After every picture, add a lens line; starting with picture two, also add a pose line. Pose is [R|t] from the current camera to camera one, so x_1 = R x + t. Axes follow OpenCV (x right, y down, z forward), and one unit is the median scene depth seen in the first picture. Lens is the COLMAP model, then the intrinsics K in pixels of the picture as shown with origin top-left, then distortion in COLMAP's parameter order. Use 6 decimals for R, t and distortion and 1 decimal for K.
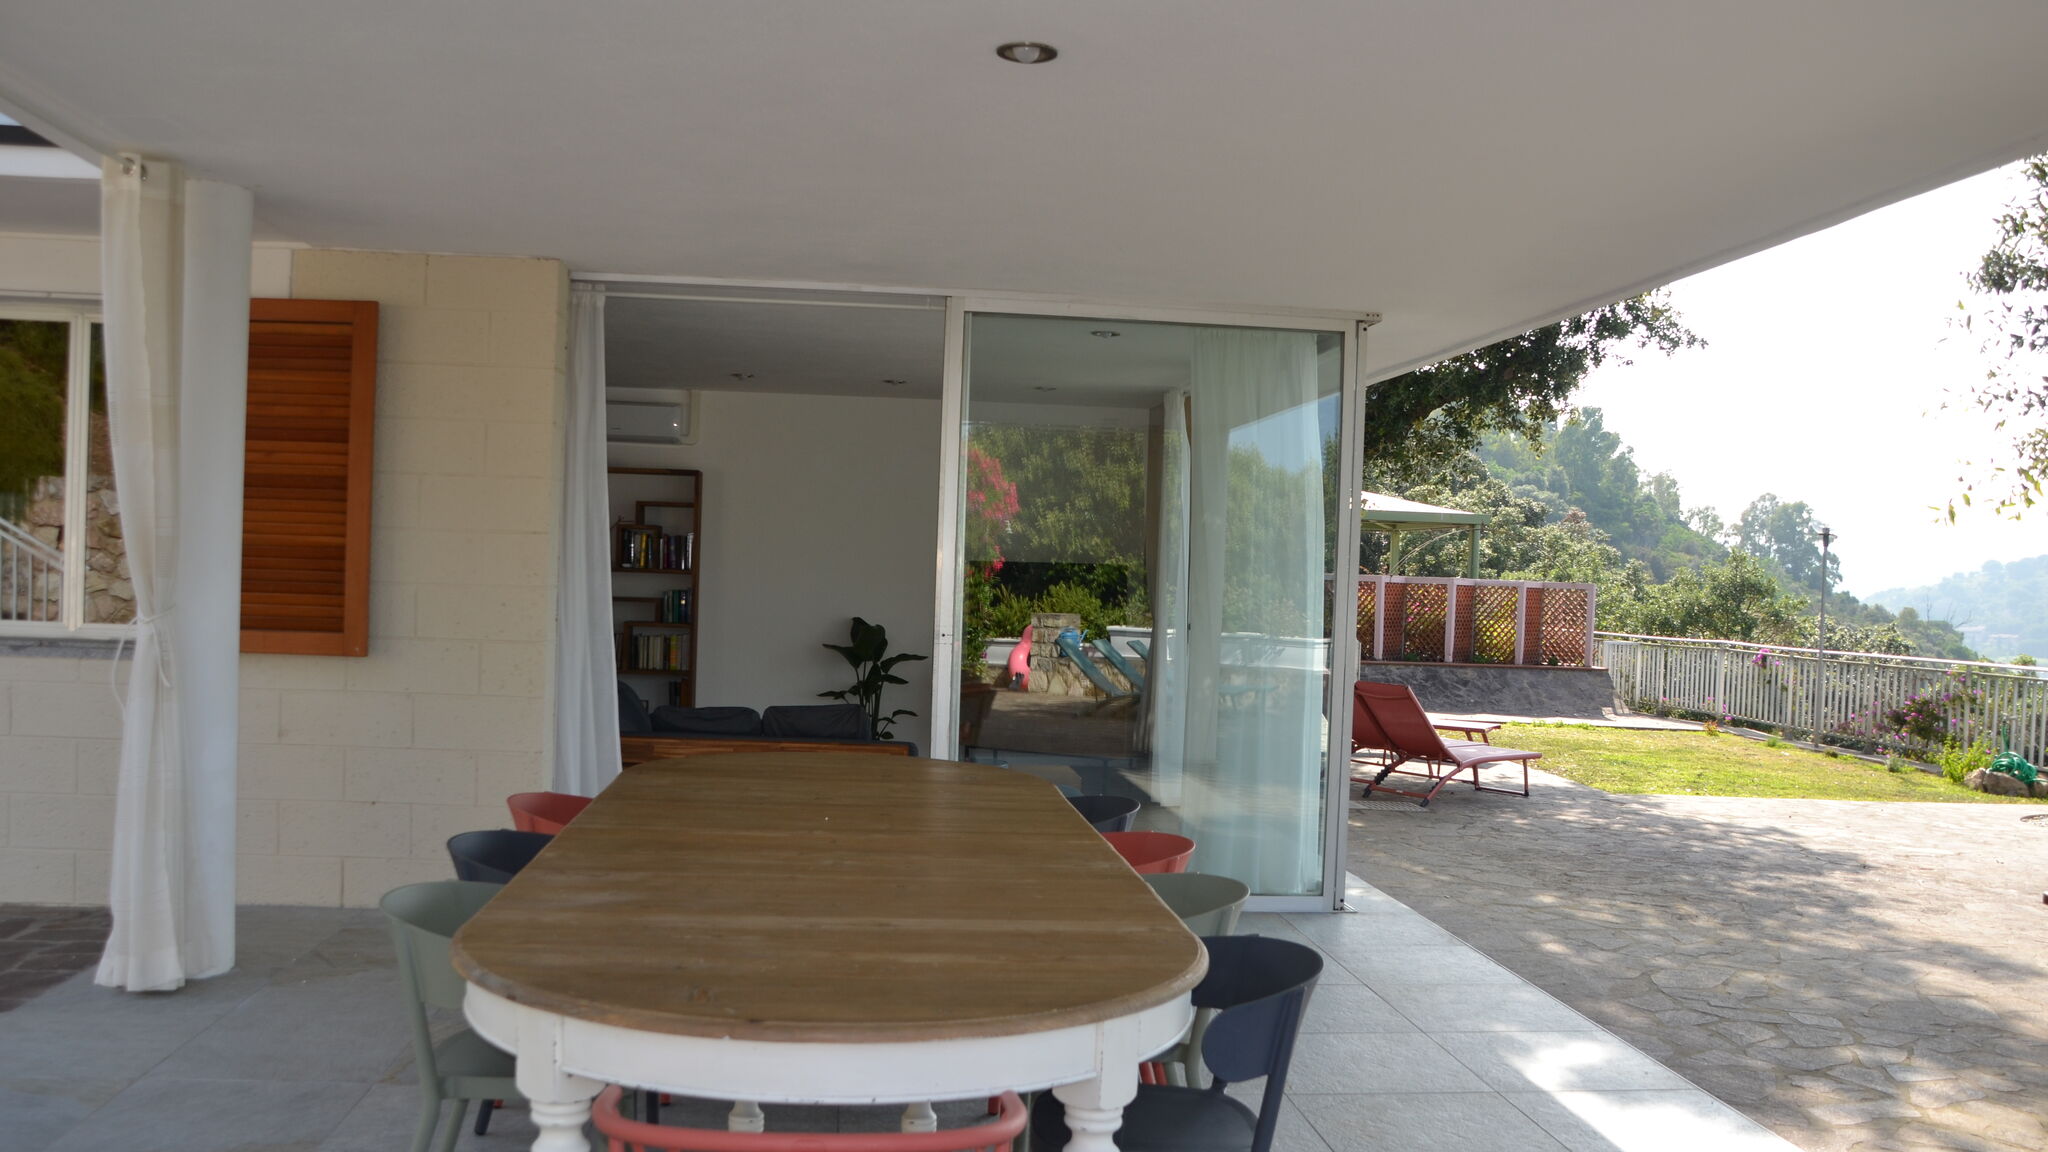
lens RADIAL K [[1545.6, 0, 1024.0], [0, 1545.6, 576.0], [0, 0, 1]] dist [-0.122205, 0.000250]
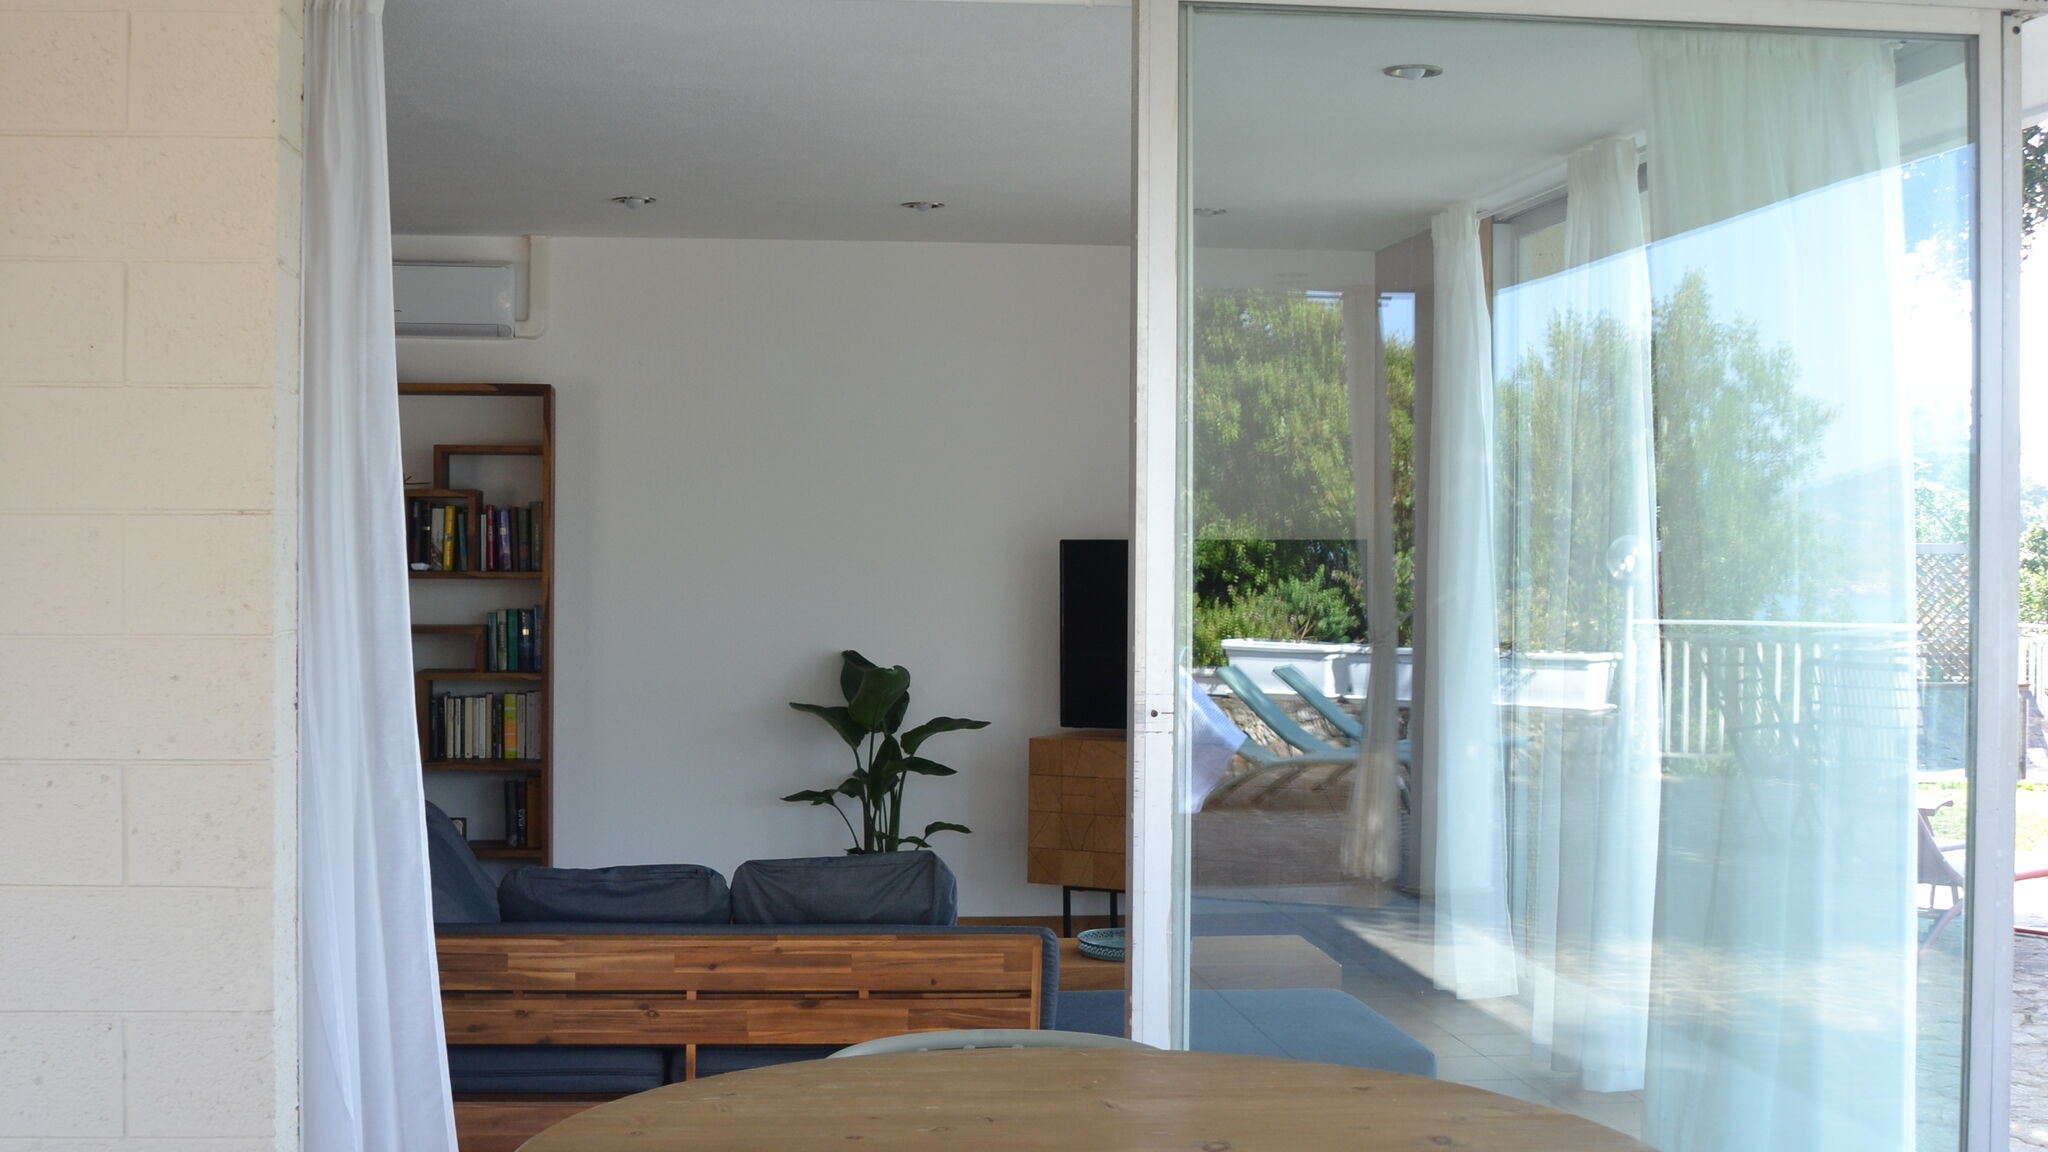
lens RADIAL K [[2506.8, 0, 1024.0], [0, 2506.8, 576.0], [0, 0, 1]] dist [-0.152515, 0.001996]
pose [[0.999589, -0.027828, -0.006878, -0.043017], [0.027881, 0.999582, 0.007700, -0.004415], [0.006661, -0.007888, 0.999947, 0.137078]]
